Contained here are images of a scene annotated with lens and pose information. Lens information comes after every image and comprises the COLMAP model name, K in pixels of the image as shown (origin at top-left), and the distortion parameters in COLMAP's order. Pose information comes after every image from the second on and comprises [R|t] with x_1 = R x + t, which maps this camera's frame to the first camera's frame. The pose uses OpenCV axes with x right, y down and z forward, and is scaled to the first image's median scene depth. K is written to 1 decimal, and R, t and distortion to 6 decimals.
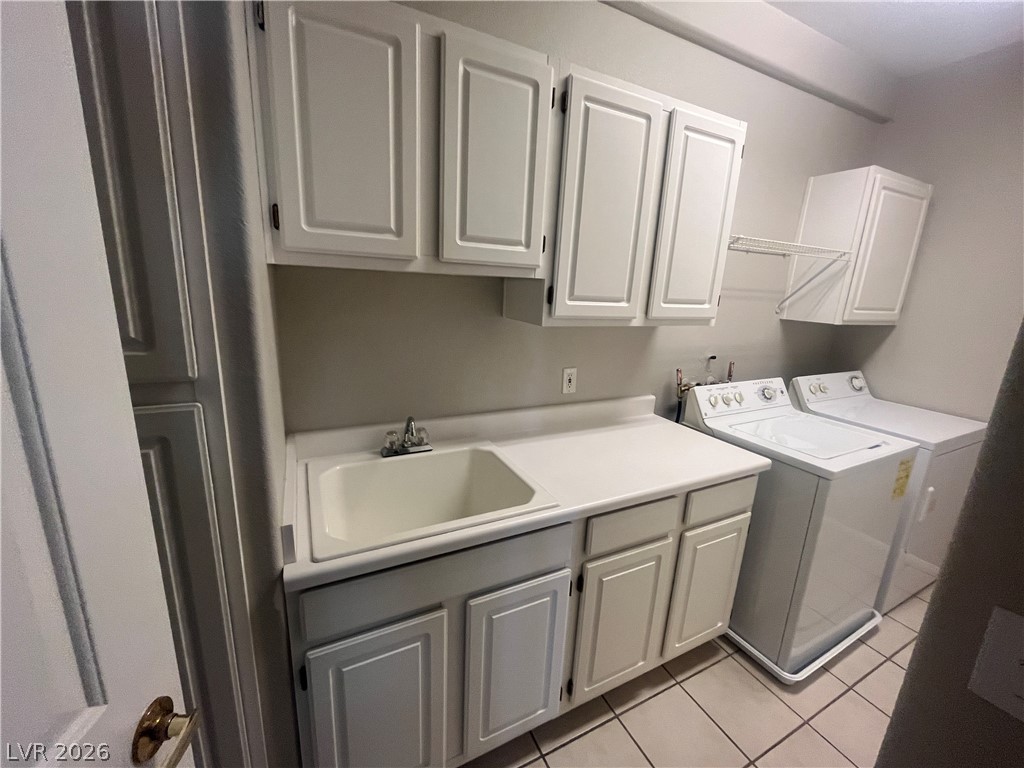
lens RADIAL K [[416.3, 0, 514.9], [0, 416.3, 384.0], [0, 0, 1]] dist [-0.003207, -0.000051]
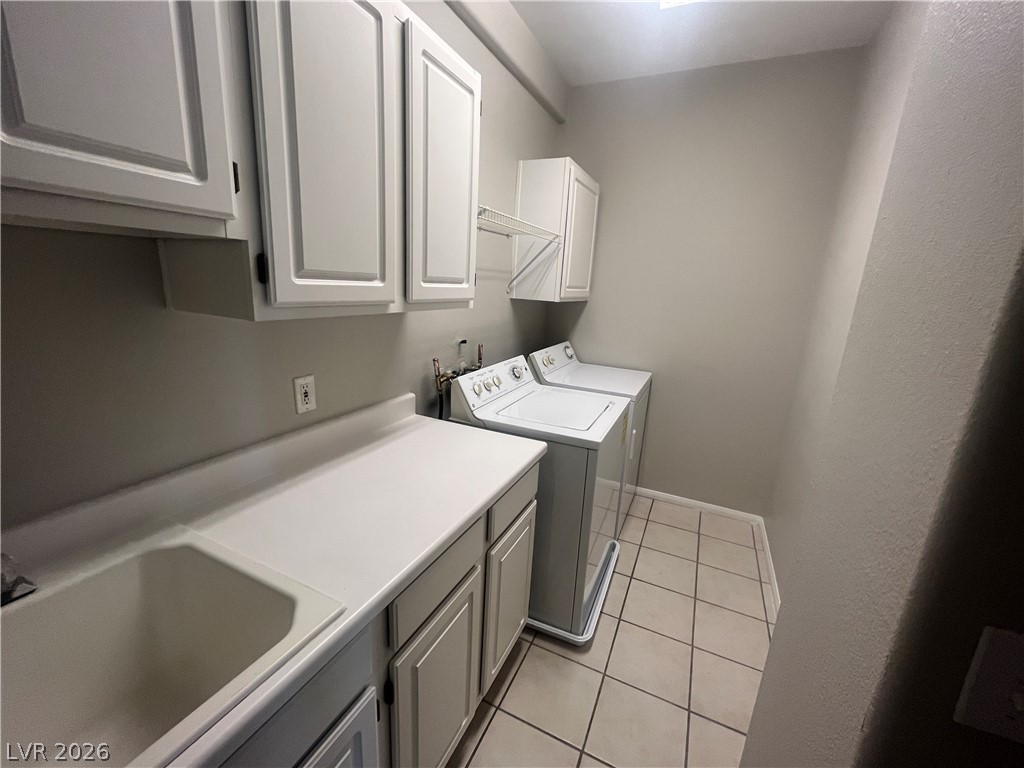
lens RADIAL K [[416.3, 0, 514.9], [0, 416.3, 384.0], [0, 0, 1]] dist [-0.003207, -0.000051]
pose [[0.786454, -0.151386, 0.598809, -0.009133], [0.128250, 0.988393, 0.081439, -0.037572], [-0.604187, 0.012749, 0.796741, 0.224263]]
